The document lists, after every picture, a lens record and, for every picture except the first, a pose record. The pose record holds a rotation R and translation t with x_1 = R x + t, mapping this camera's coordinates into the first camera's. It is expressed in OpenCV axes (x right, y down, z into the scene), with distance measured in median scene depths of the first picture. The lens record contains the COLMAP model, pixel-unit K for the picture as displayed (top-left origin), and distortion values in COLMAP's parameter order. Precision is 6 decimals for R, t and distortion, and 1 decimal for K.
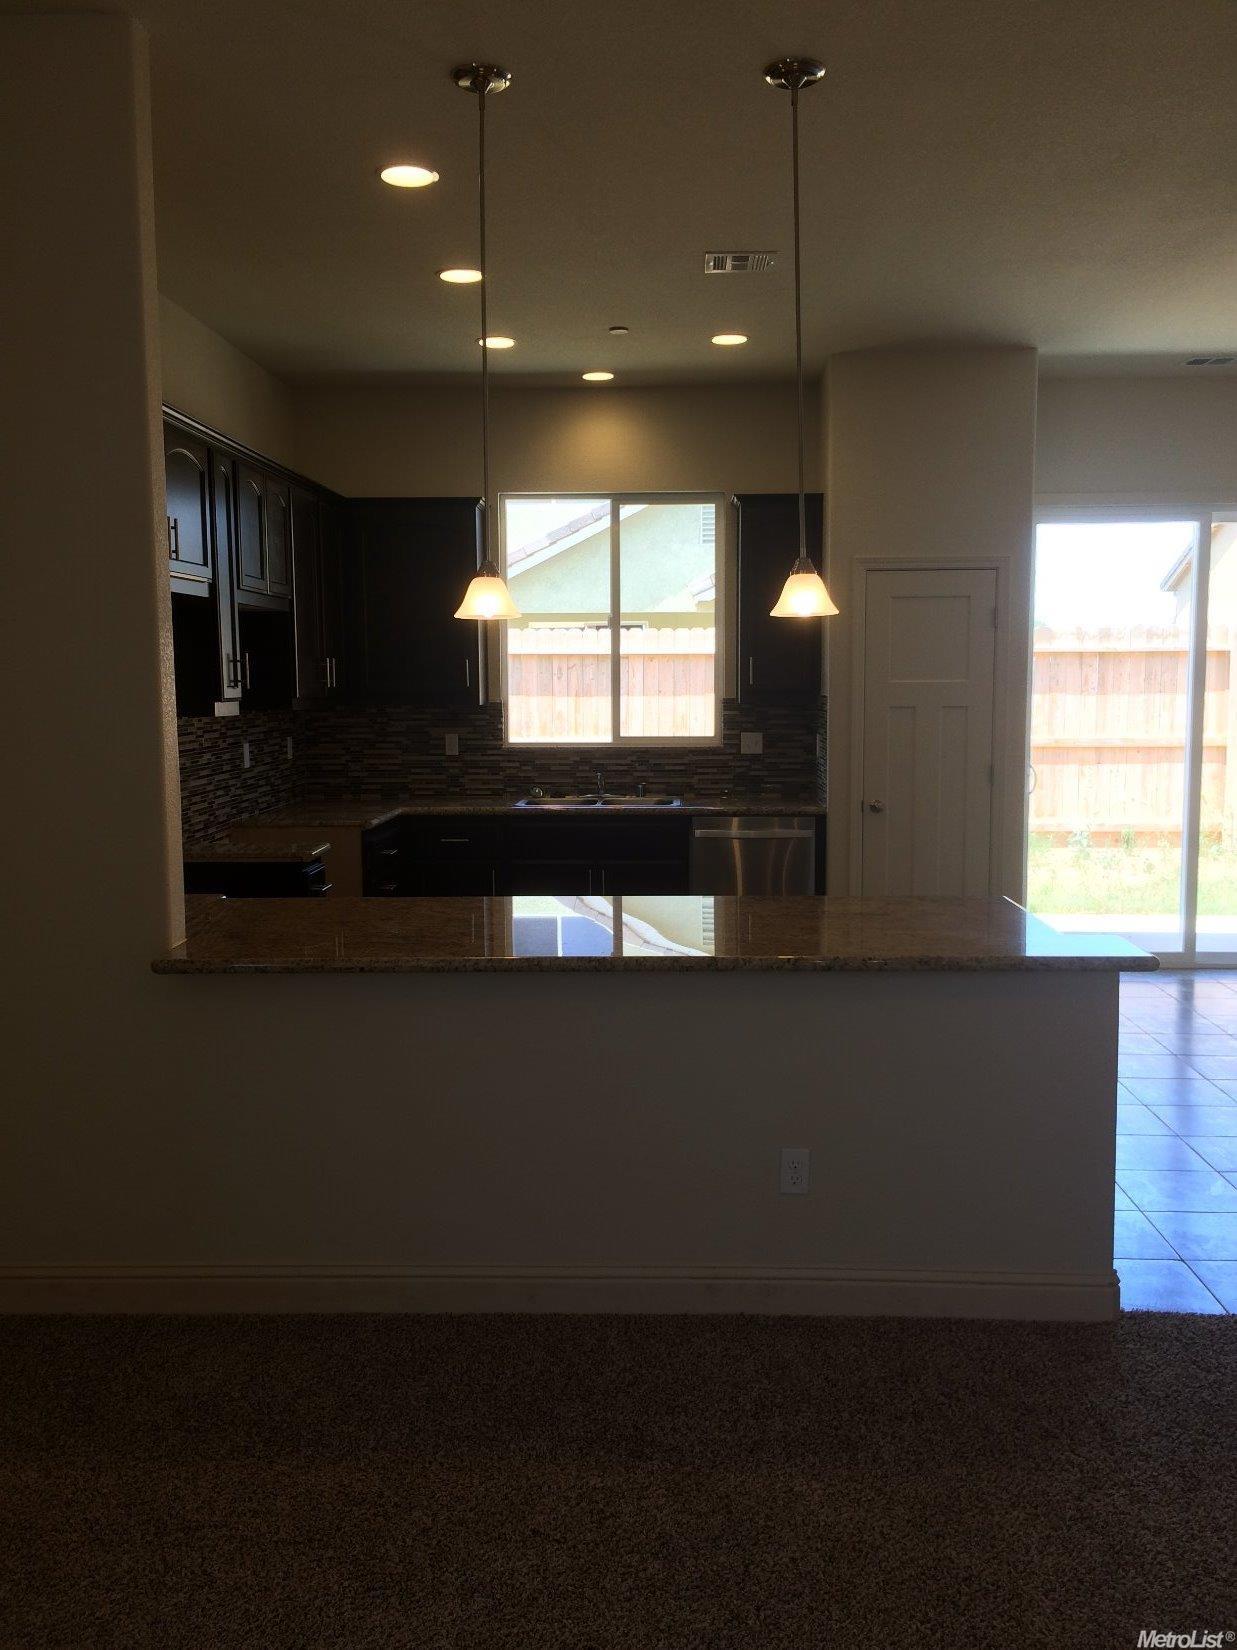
lens RADIAL K [[1408.1, 0, 621.7], [0, 1408.1, 823.8], [0, 0, 1]] dist [0.075515, -0.095323]
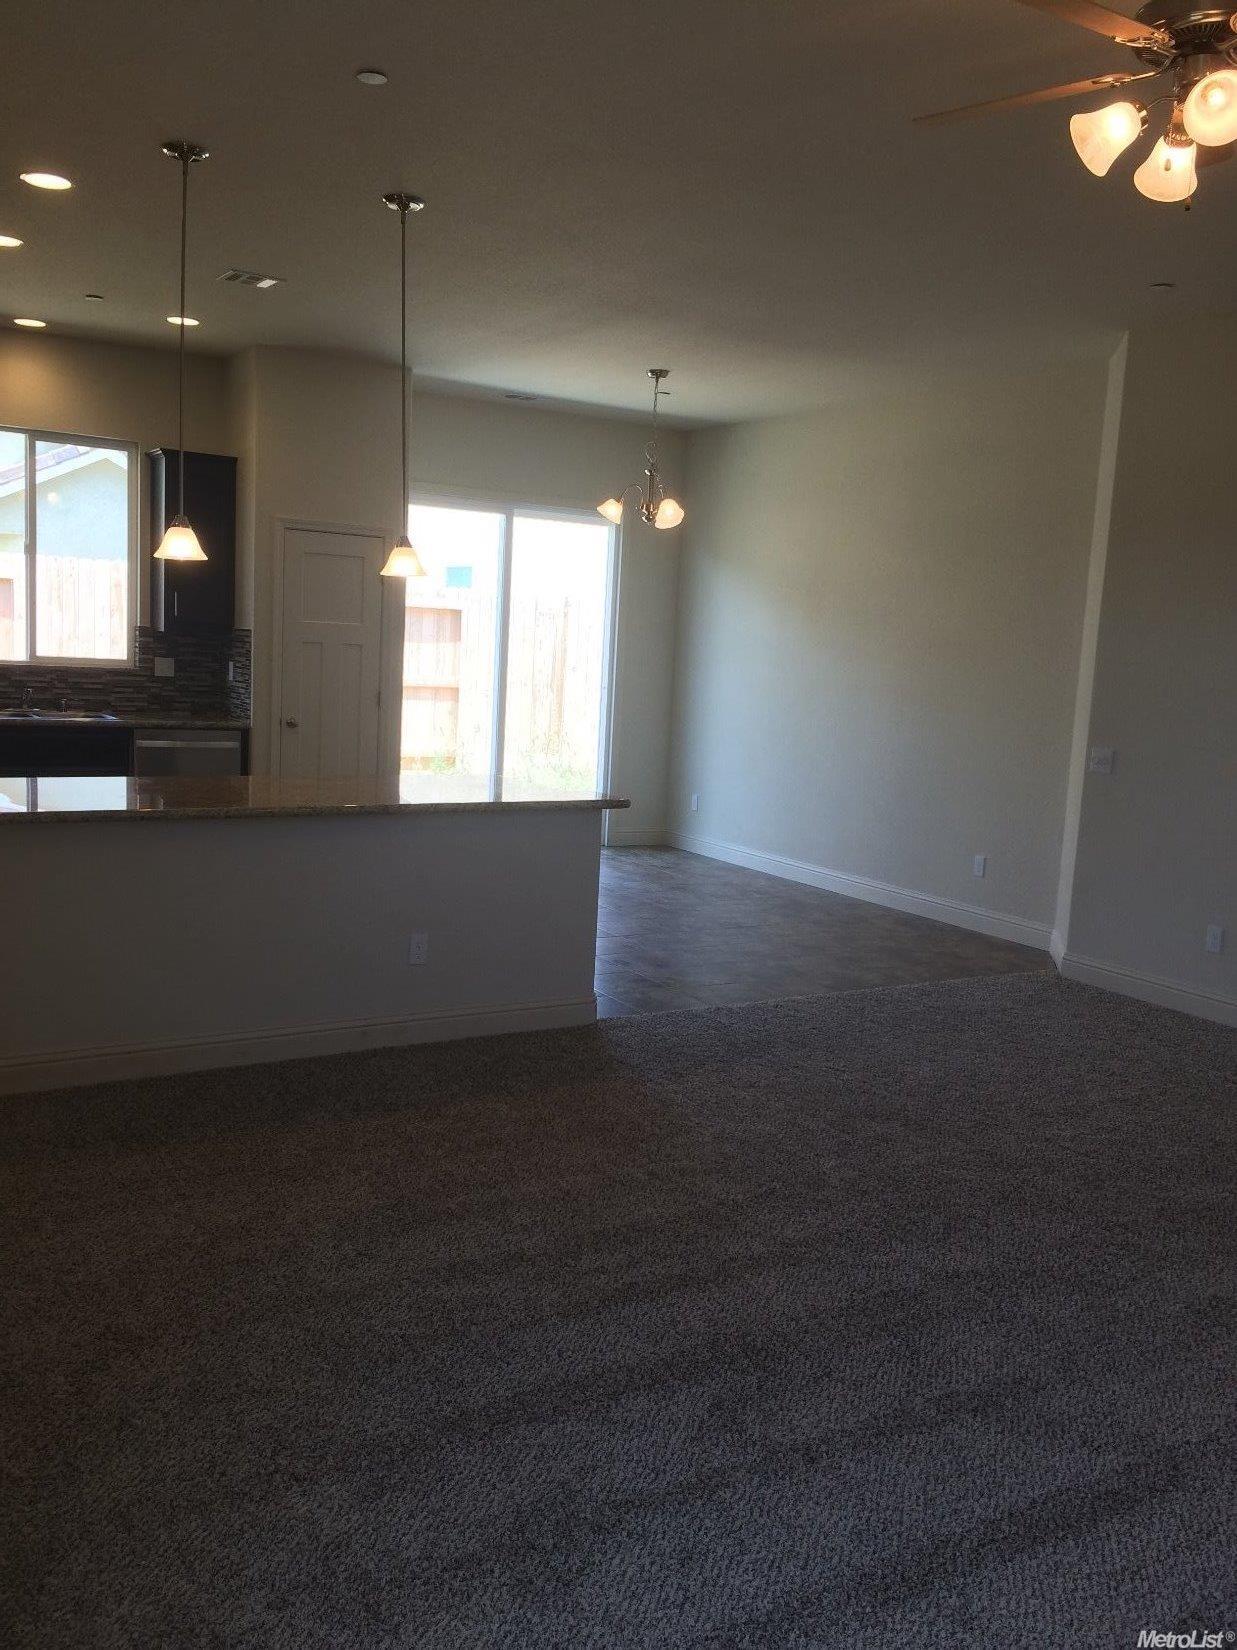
lens RADIAL K [[1408.1, 0, 624.2], [0, 1408.1, 816.0], [0, 0, 1]] dist [0.075515, -0.095323]
pose [[0.828837, -0.020633, 0.559109, -0.259209], [0.001900, 0.999418, 0.034065, 0.026466], [-0.559487, -0.027172, 0.828394, -0.174461]]
